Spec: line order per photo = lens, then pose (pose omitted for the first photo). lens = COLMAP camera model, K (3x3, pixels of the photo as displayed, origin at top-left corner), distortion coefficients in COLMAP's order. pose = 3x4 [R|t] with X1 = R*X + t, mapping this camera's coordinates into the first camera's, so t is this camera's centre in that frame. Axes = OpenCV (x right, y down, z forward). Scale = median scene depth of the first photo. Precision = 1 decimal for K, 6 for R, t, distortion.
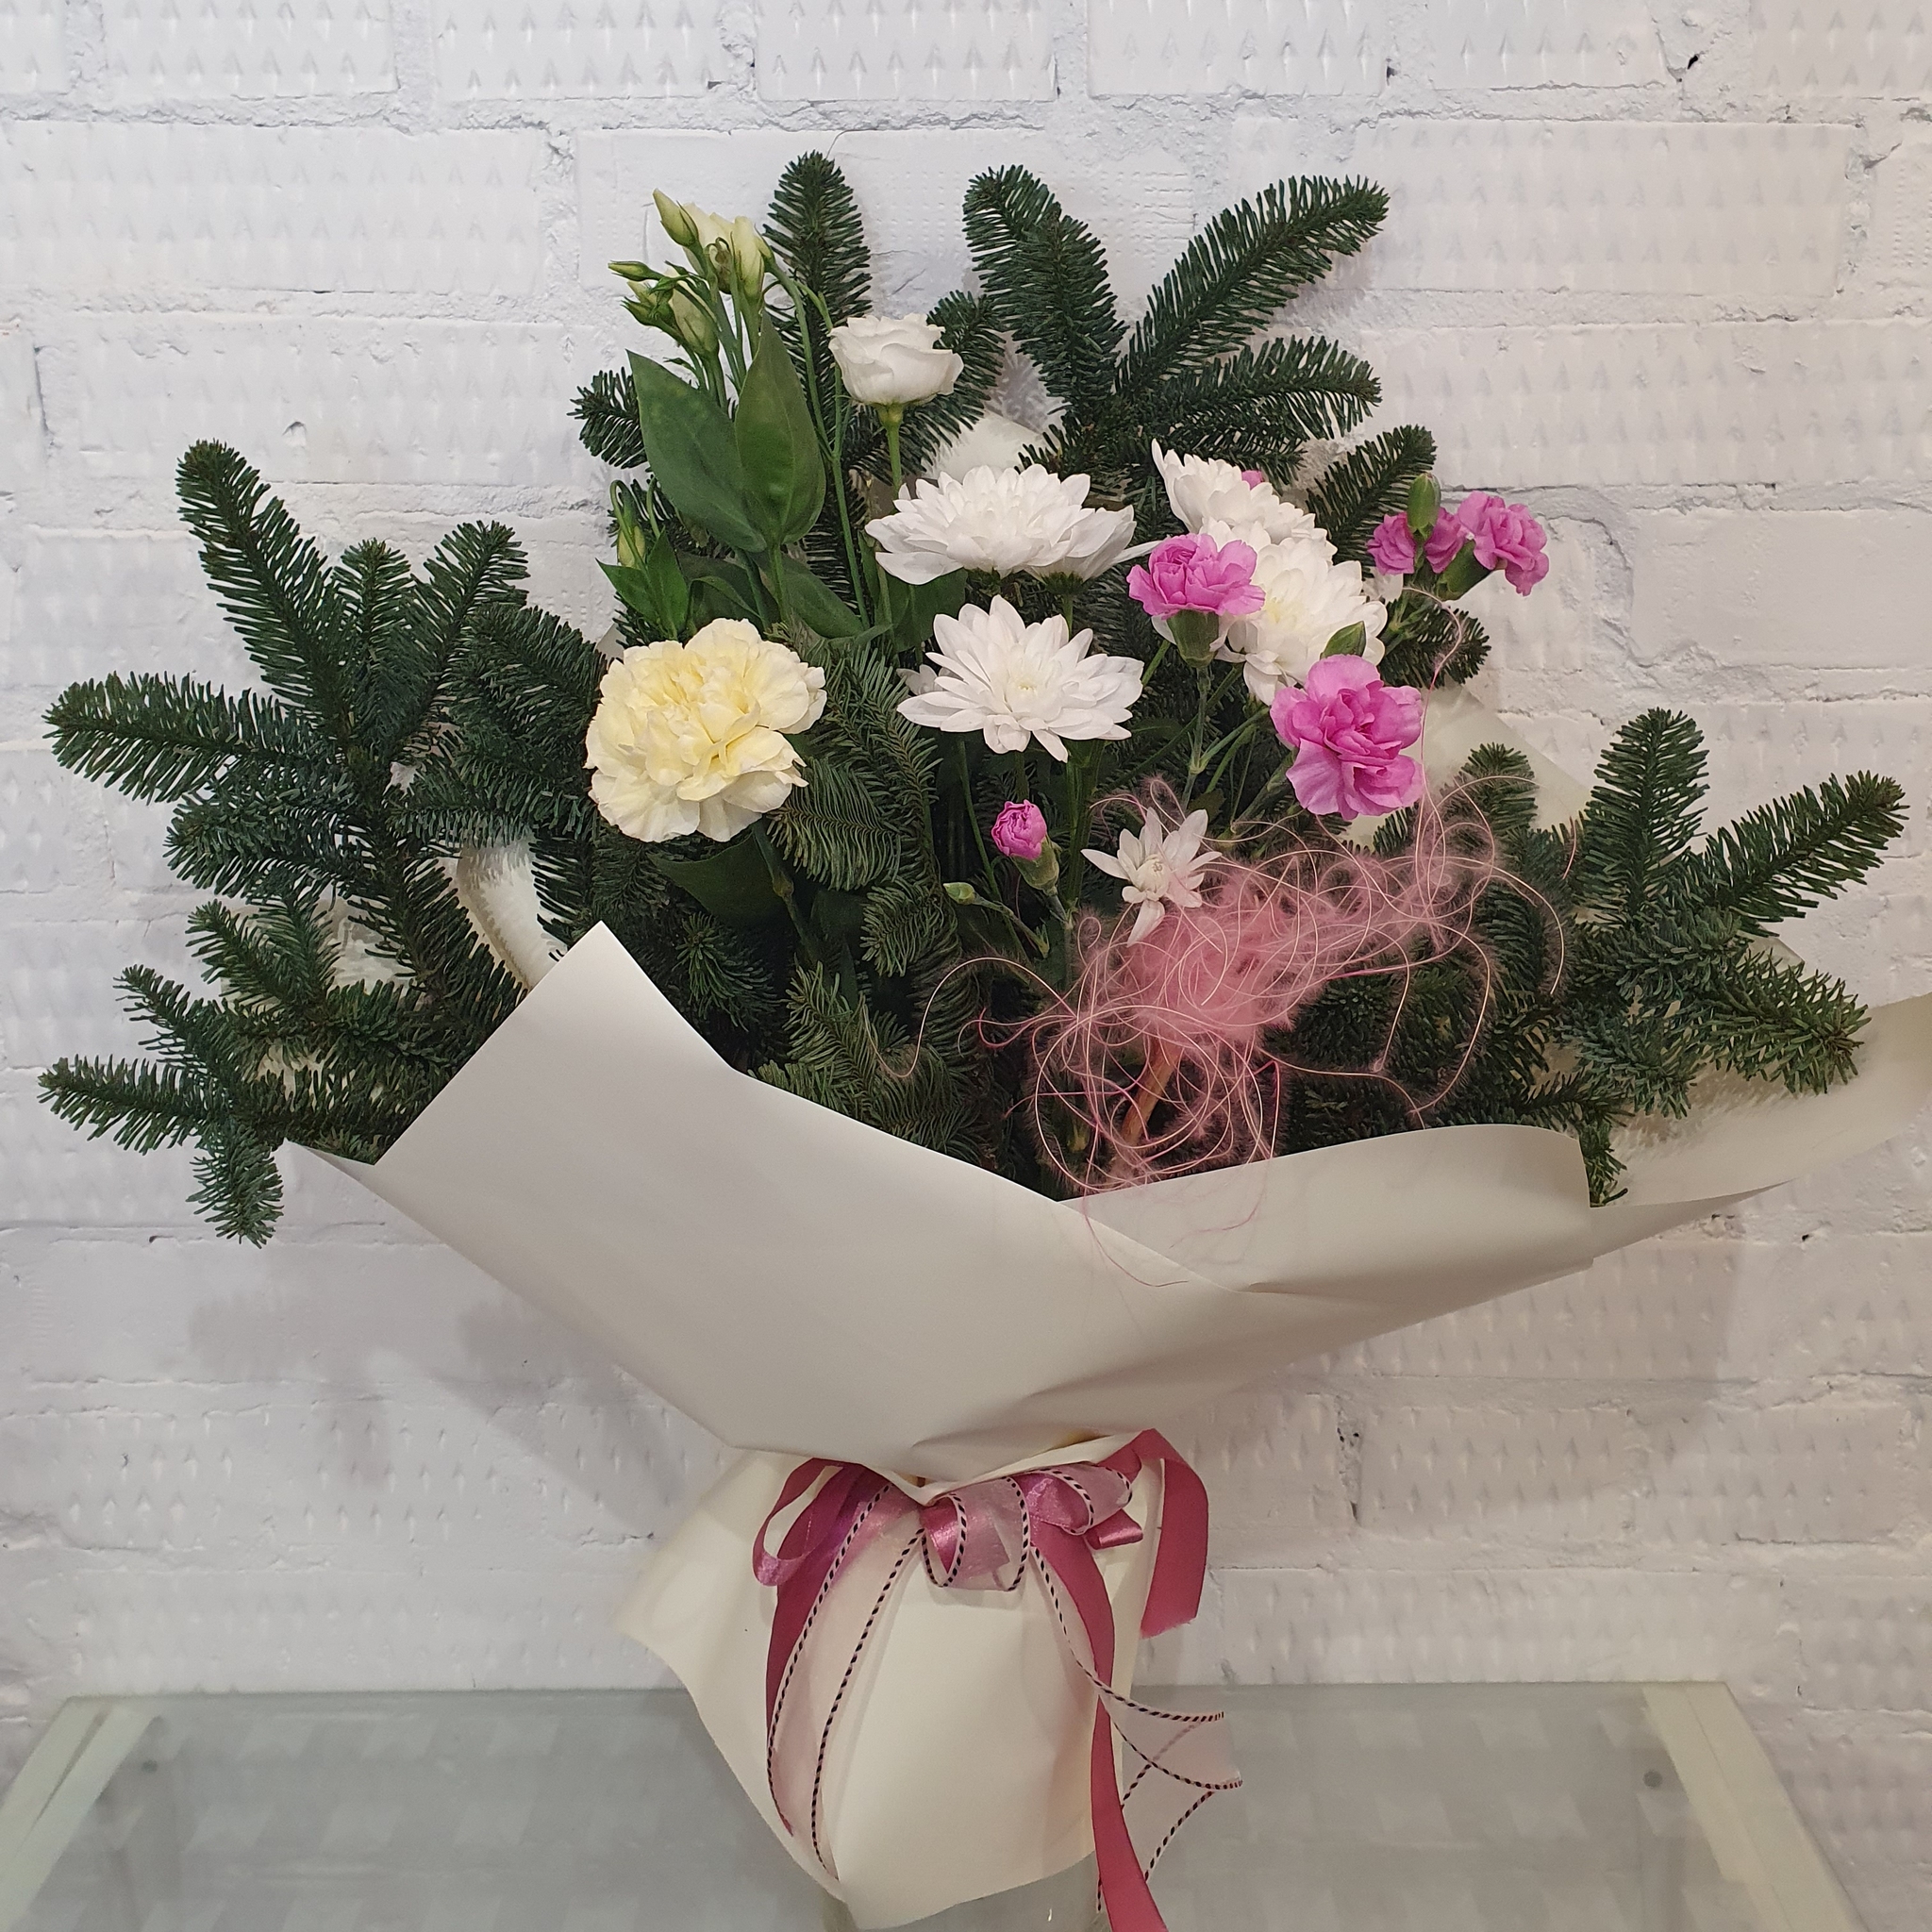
lens RADIAL K [[2014.0, 0, 966.6], [0, 2014.0, 730.0], [0, 0, 1]] dist [0.002058, 0.000000]
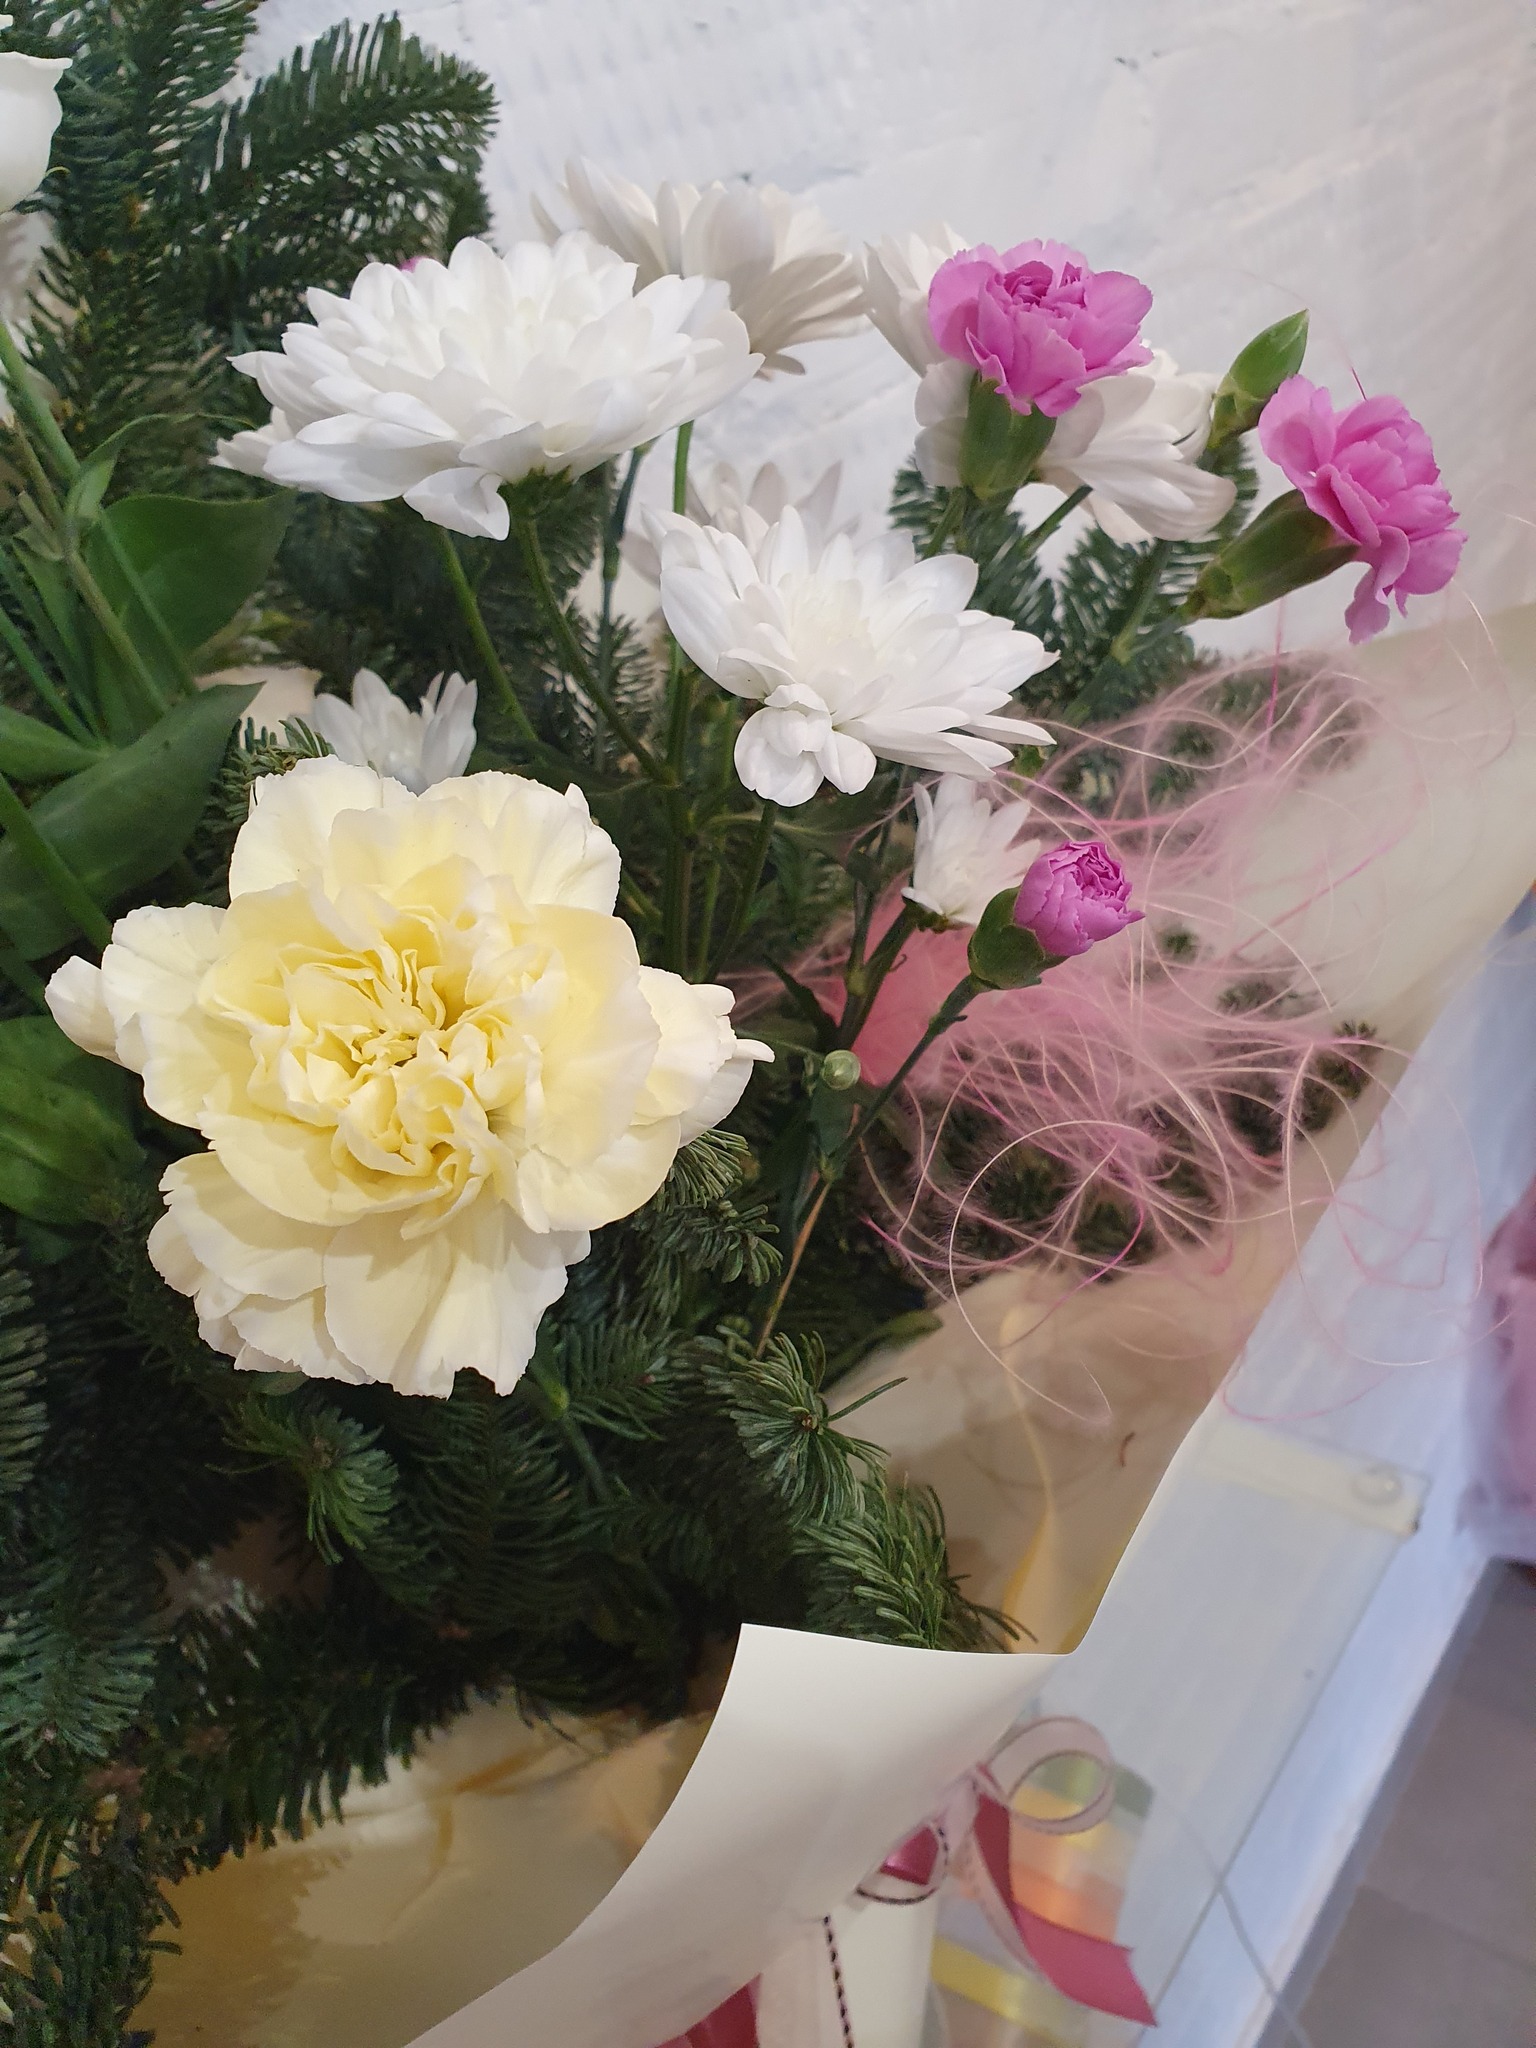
lens RADIAL K [[1610.9, 0, 704.5], [0, 1610.9, 1033.6], [0, 0, 1]] dist [-0.013189, 0.035901]
pose [[0.620427, -0.509801, 0.595964, -0.201447], [0.346926, 0.859913, 0.374423, -0.072936], [-0.703358, -0.025547, 0.710376, 0.535263]]
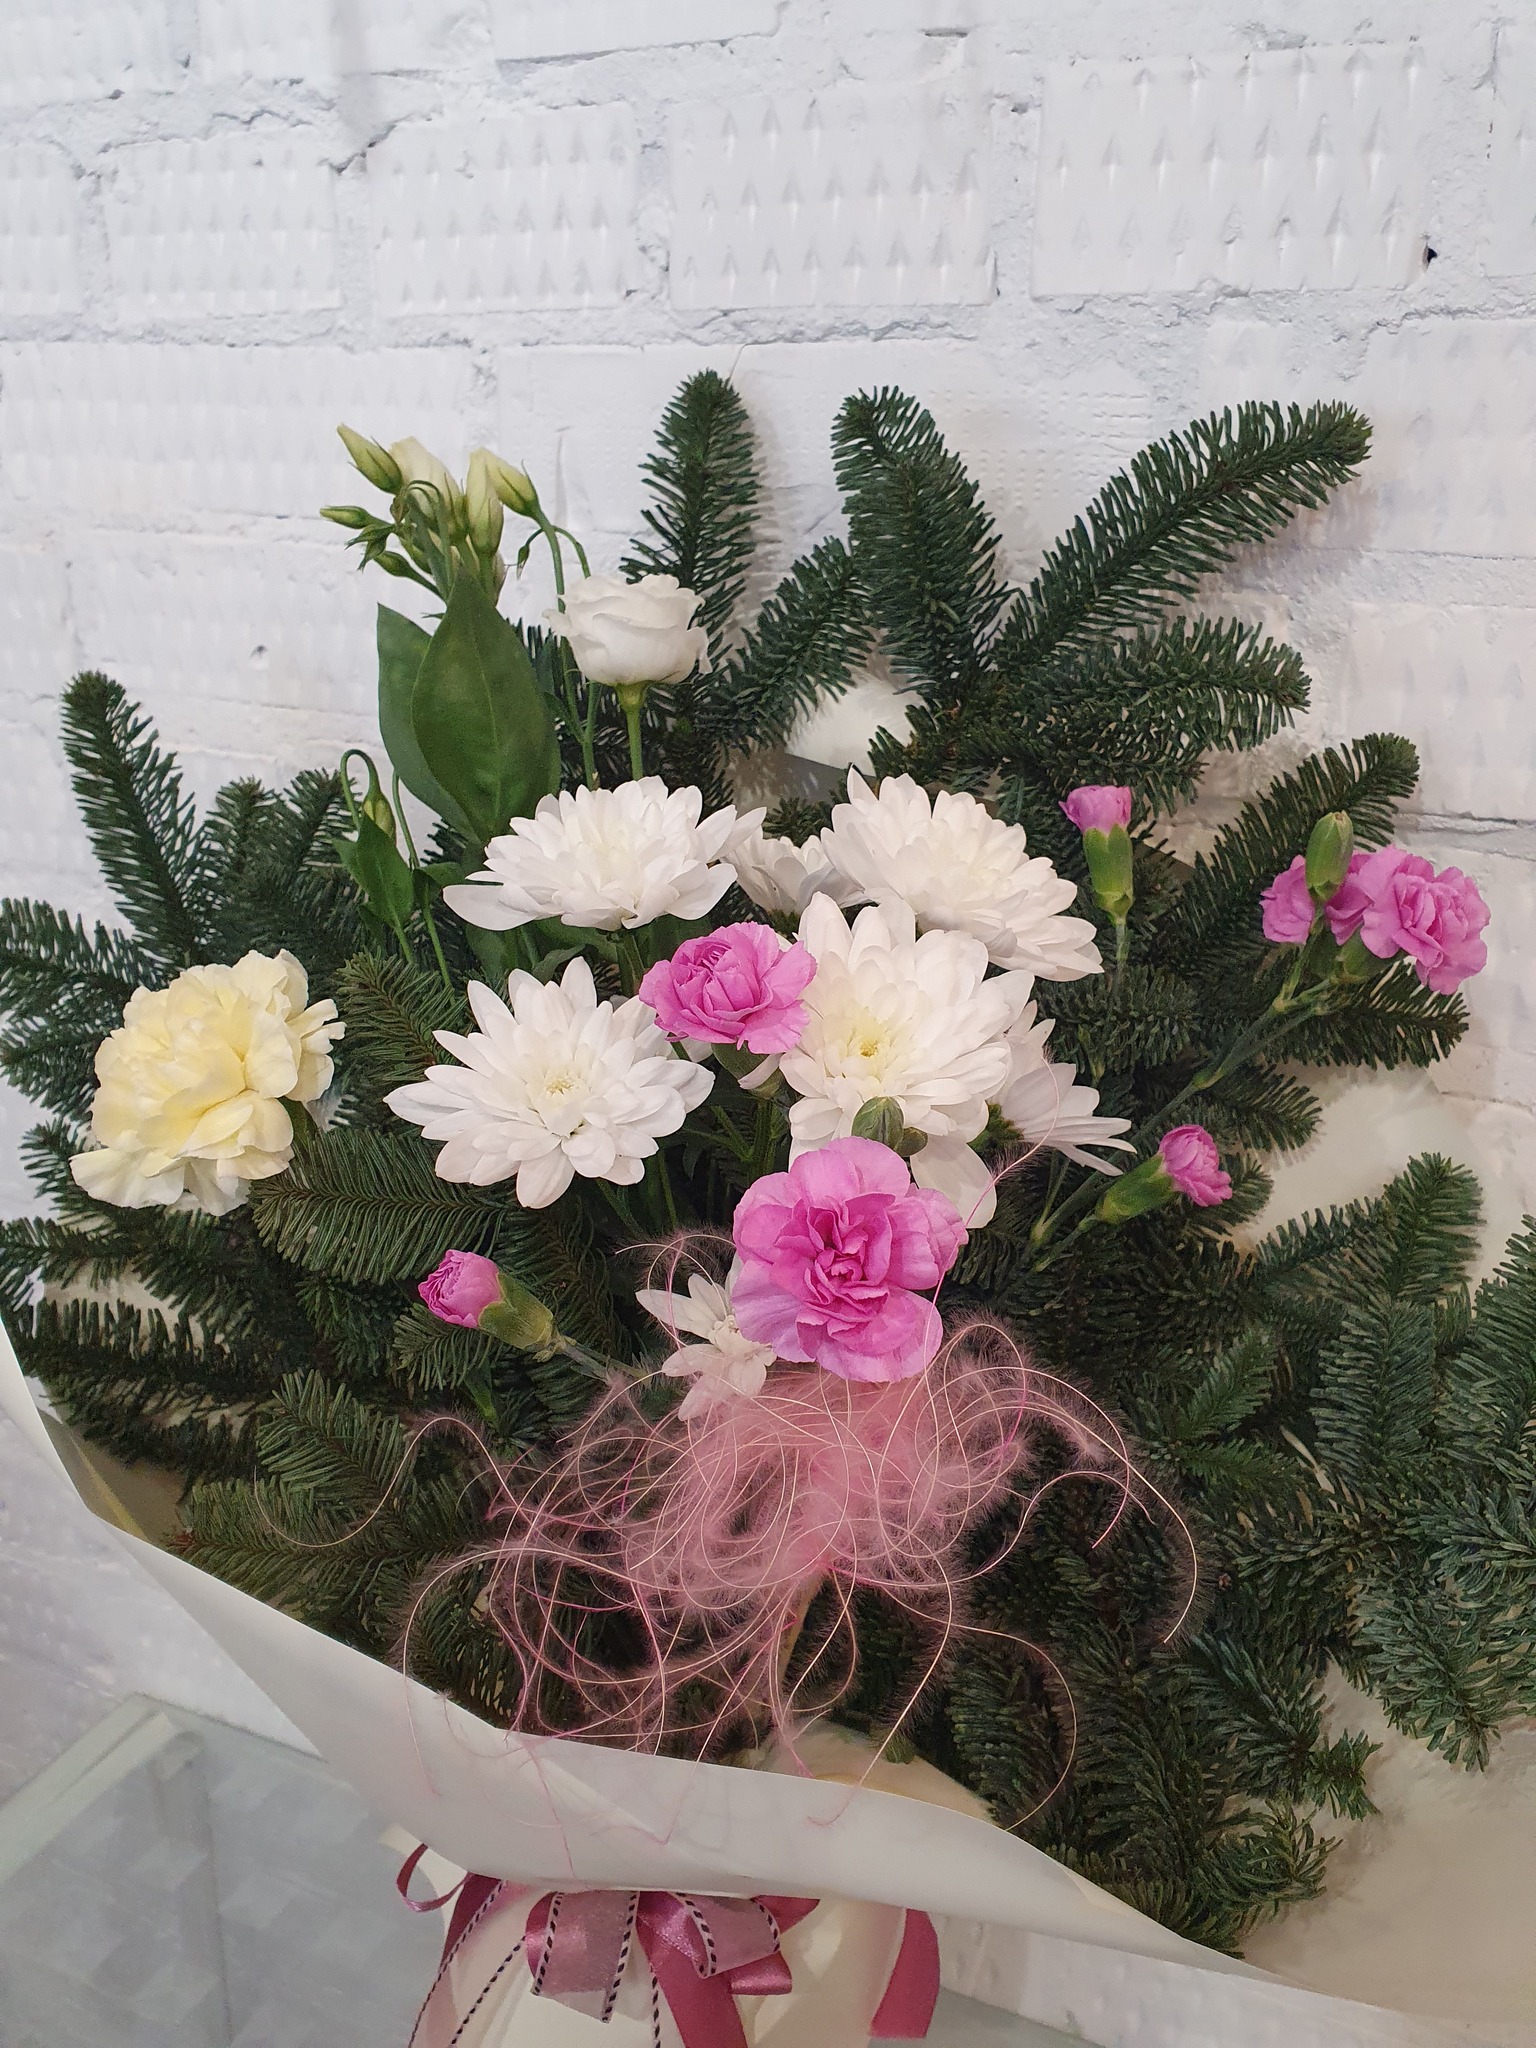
lens RADIAL K [[1610.9, 0, 787.6], [0, 1610.9, 1031.4], [0, 0, 1]] dist [-0.013189, 0.035901]
pose [[0.923500, 0.141602, -0.356507, 0.242503], [-0.097269, 0.985441, 0.139442, -0.101994], [0.371062, -0.094098, 0.923828, 0.330438]]
